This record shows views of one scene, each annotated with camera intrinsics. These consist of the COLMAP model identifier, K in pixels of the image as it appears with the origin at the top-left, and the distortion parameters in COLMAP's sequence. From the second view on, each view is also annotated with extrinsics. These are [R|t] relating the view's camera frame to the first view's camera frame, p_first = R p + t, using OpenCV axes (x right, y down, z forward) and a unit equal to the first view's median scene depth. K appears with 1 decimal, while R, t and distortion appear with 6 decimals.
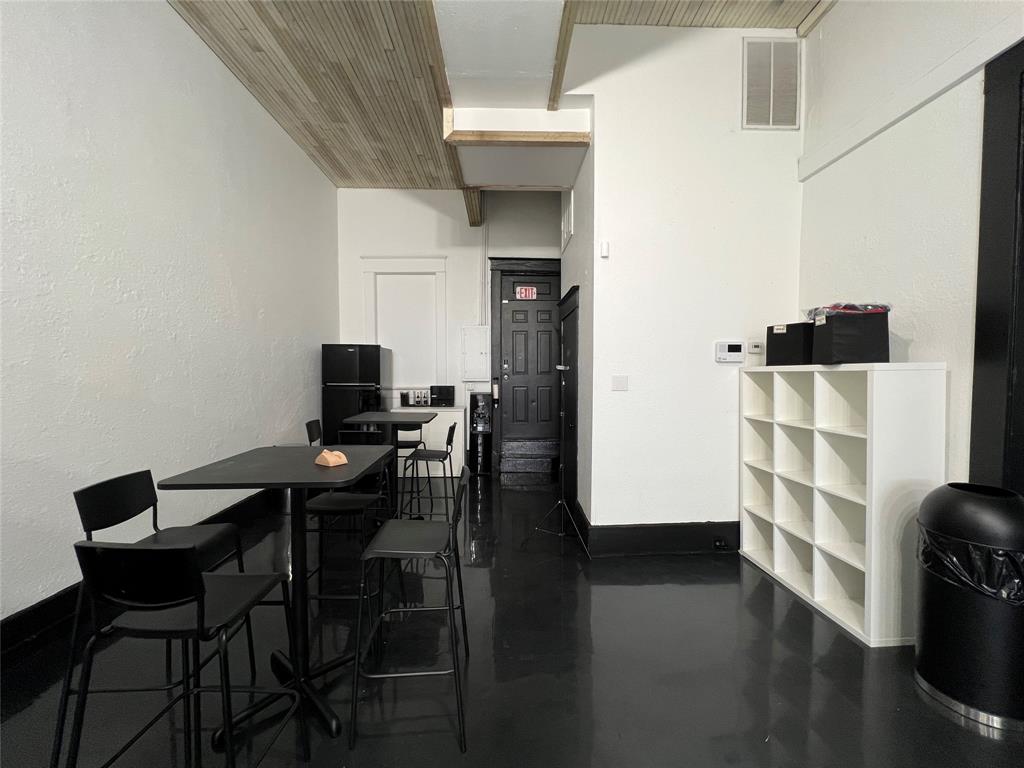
lens RADIAL K [[409.5, 0, 513.3], [0, 409.5, 382.0], [0, 0, 1]] dist [-0.000192, -0.000002]
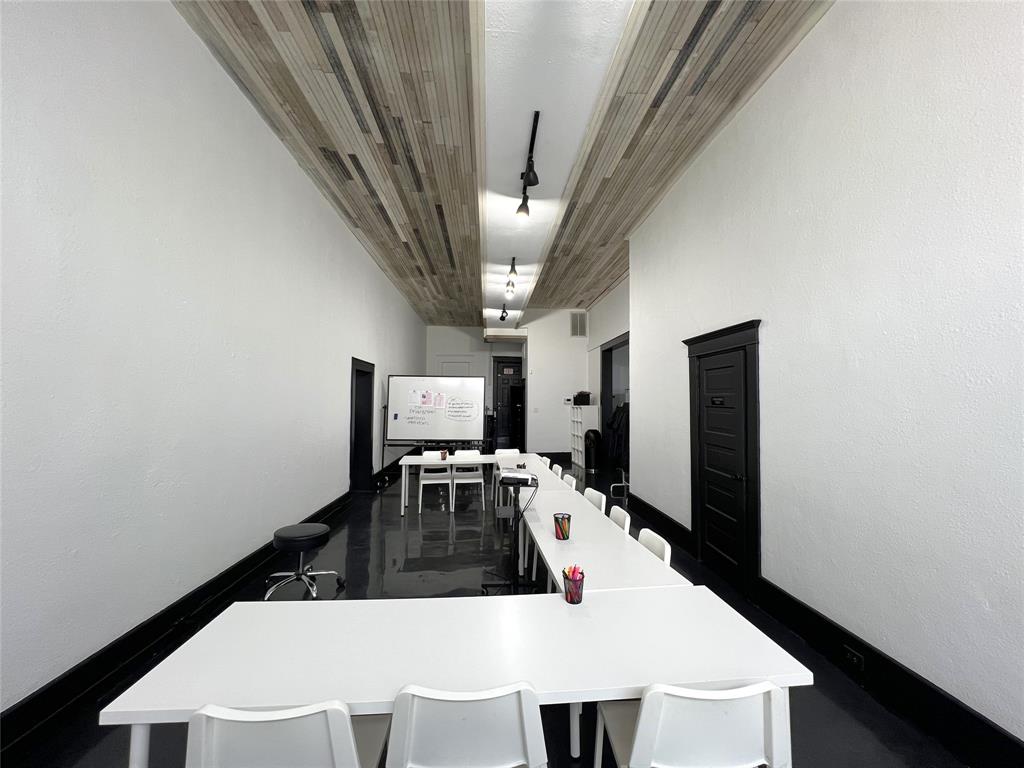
lens RADIAL K [[409.5, 0, 514.5], [0, 409.5, 383.0], [0, 0, 1]] dist [-0.000192, -0.000002]
pose [[0.998934, 0.006378, 0.045714, -0.049596], [-0.003019, 0.997316, -0.073161, 0.018199], [-0.046058, 0.072945, 0.996272, -1.605429]]
